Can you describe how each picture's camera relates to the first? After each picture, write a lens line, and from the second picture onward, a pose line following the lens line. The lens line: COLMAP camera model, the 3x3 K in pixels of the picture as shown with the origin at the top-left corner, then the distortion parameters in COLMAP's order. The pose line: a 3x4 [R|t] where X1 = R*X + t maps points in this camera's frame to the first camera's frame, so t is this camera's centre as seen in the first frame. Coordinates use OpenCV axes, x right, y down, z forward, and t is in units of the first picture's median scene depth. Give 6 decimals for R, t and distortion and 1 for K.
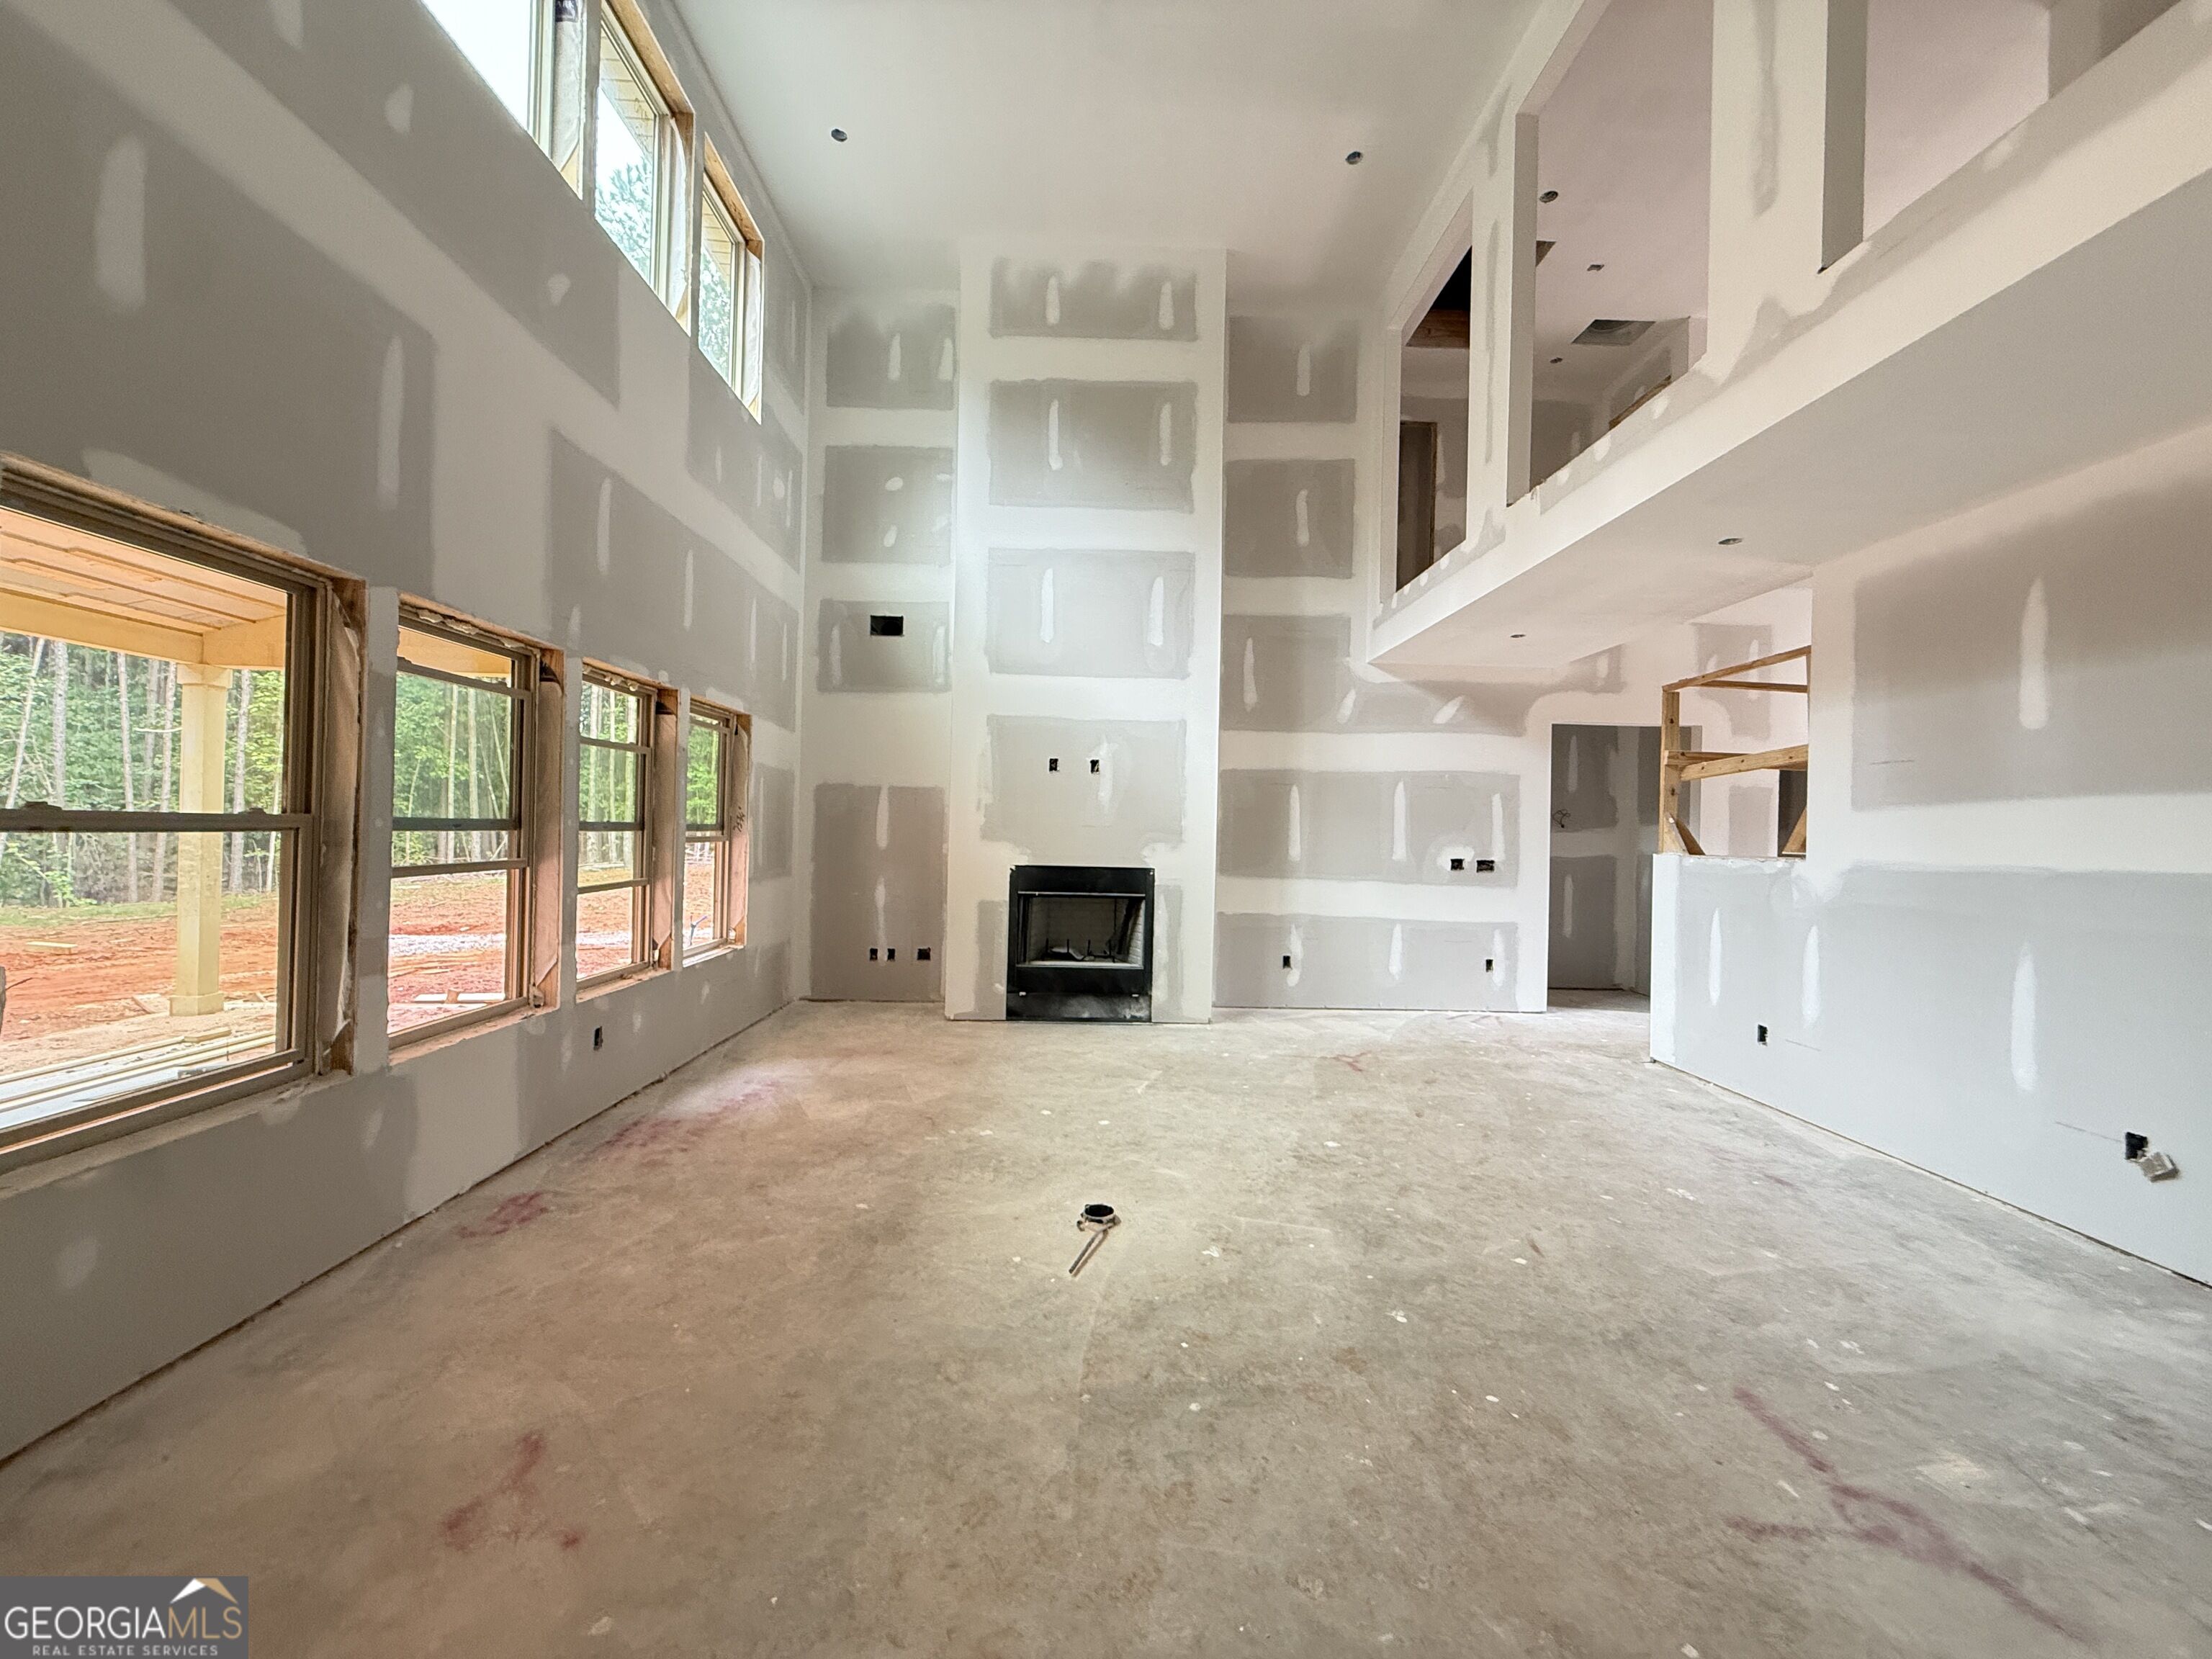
lens RADIAL K [[878.3, 0, 1103.2], [0, 878.3, 825.8], [0, 0, 1]] dist [-0.000211, 0.000591]
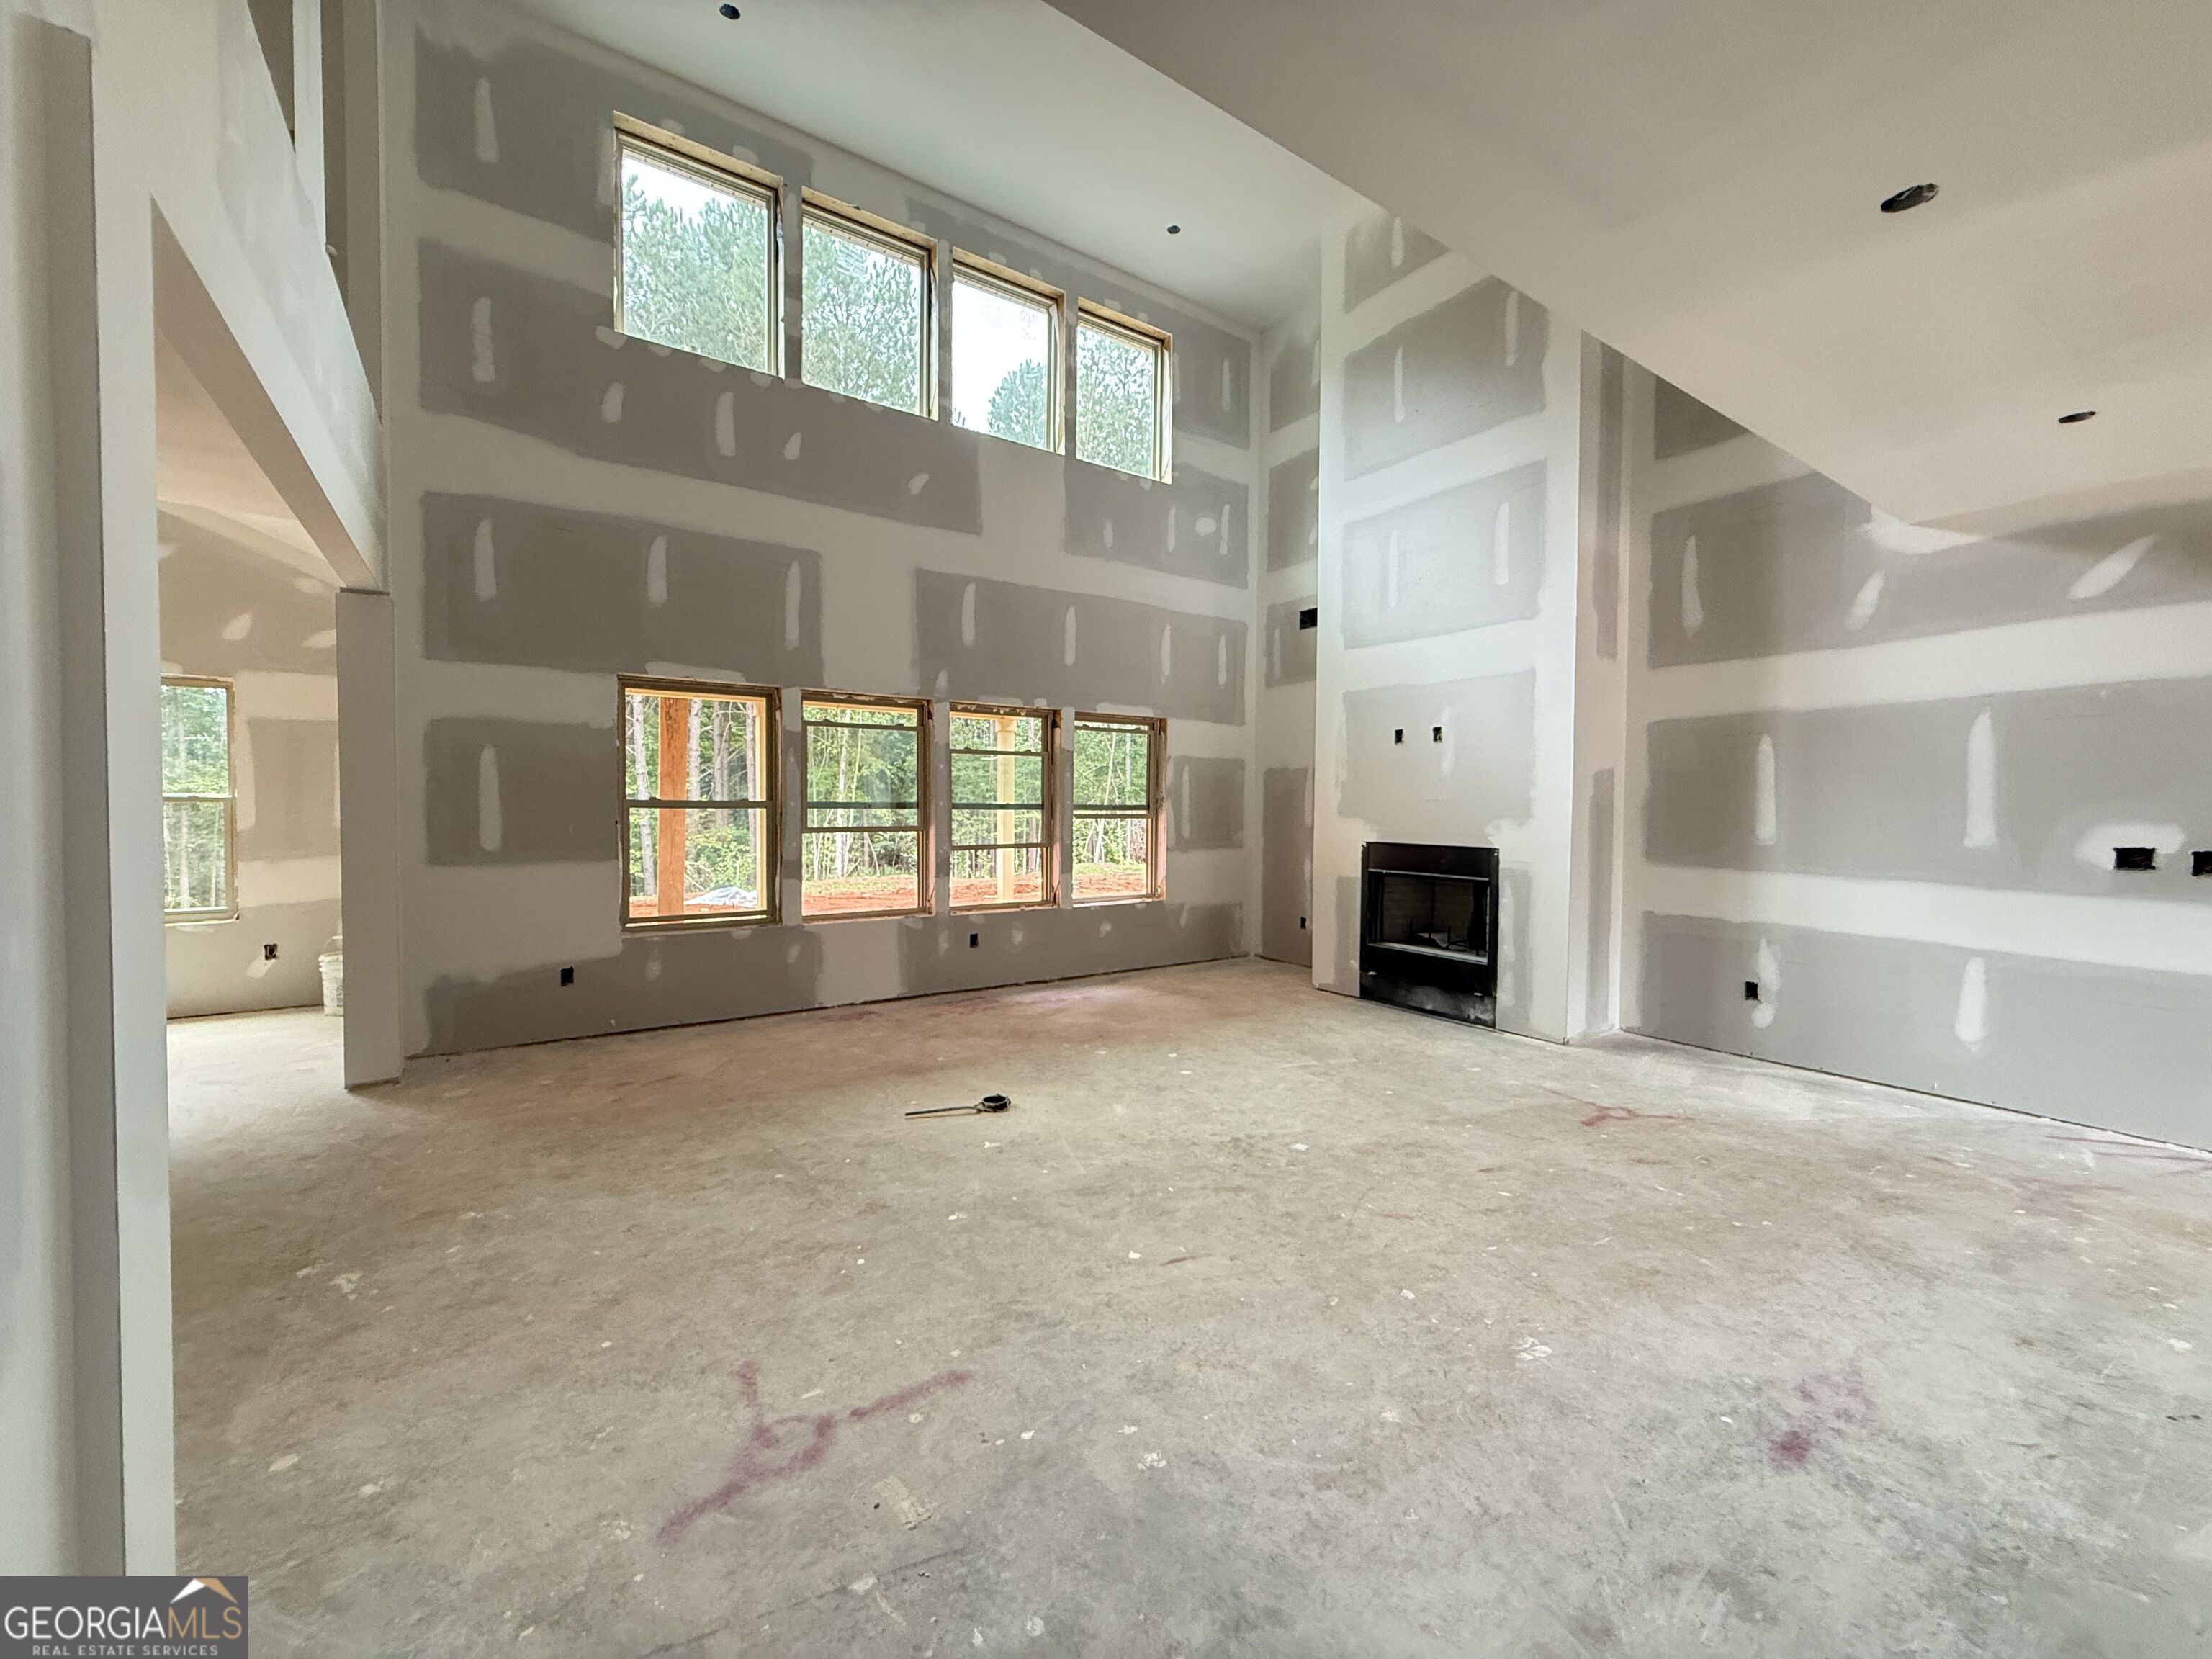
lens RADIAL K [[878.3, 0, 1103.3], [0, 878.3, 827.1], [0, 0, 1]] dist [-0.000211, 0.000591]
pose [[0.546585, 0.003376, -0.837397, 0.933500], [0.009038, 0.999910, 0.009930, 0.026210], [0.837355, -0.012996, 0.546505, 0.358529]]
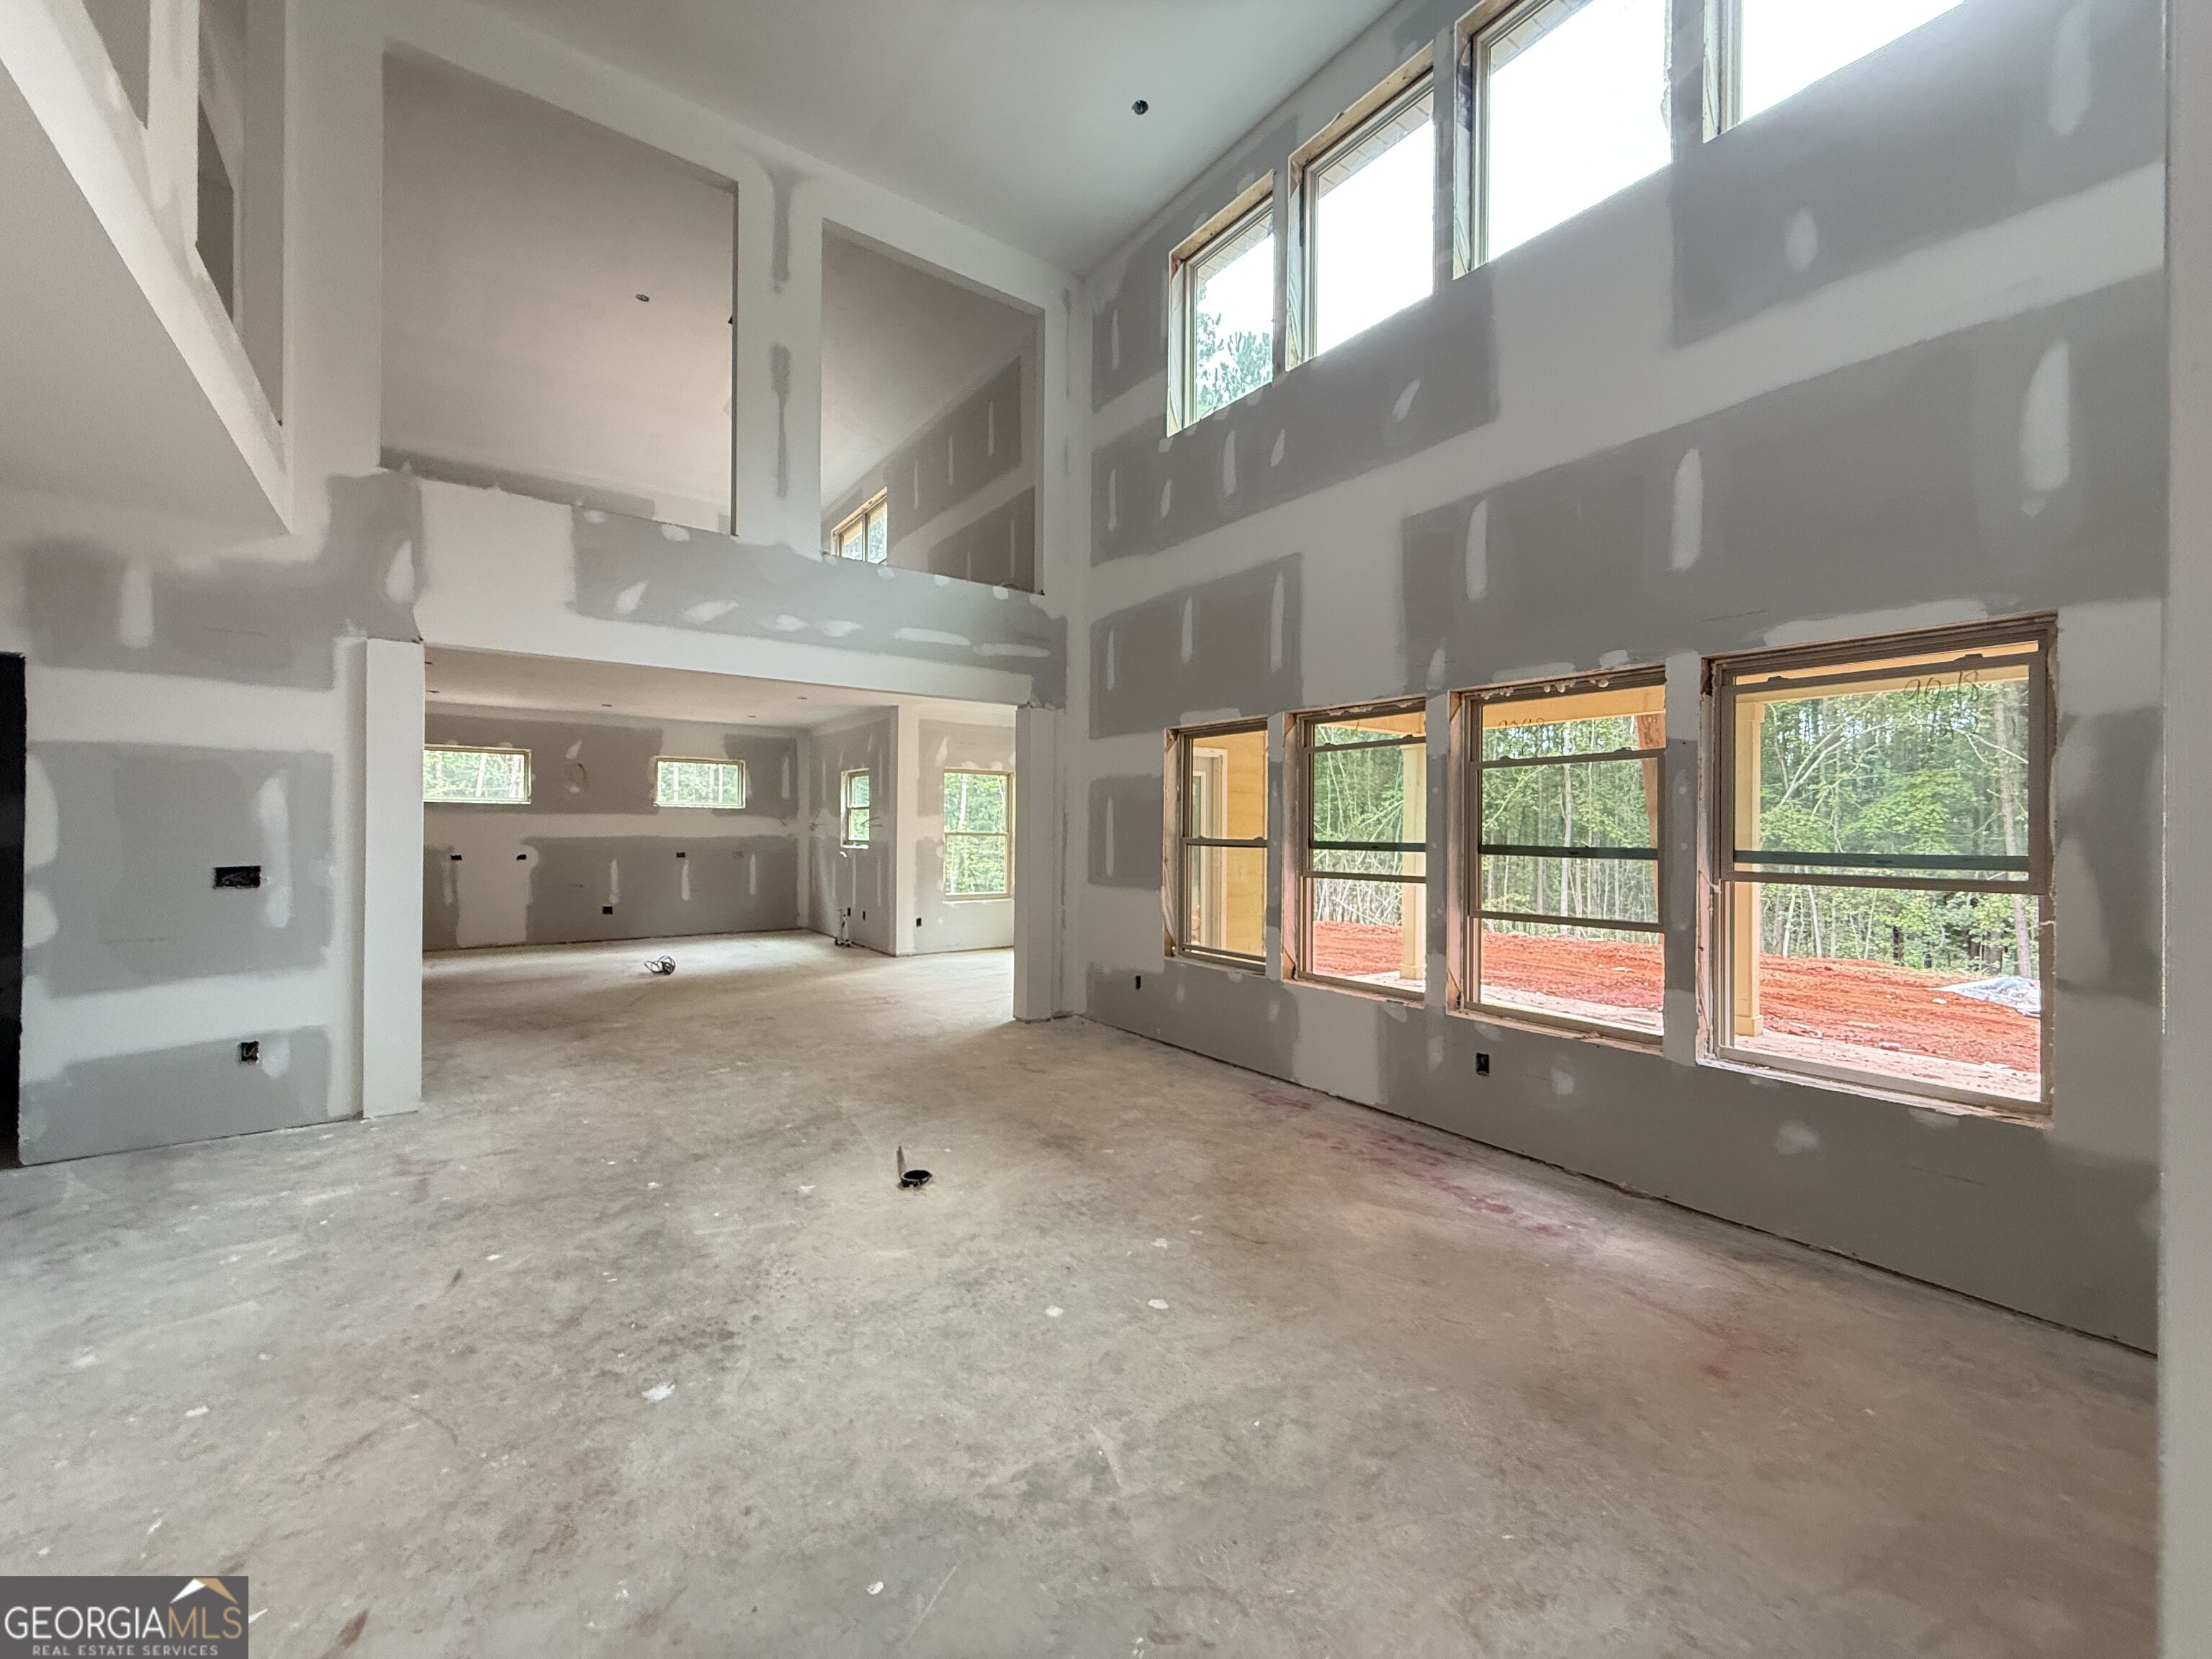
lens RADIAL K [[878.3, 0, 1101.2], [0, 878.3, 826.6], [0, 0, 1]] dist [-0.000211, 0.000591]
pose [[-0.822873, -0.032989, -0.567266, 0.371414], [-0.025544, 0.999452, -0.021068, 0.006642], [0.567650, -0.002846, -0.823265, 1.681732]]
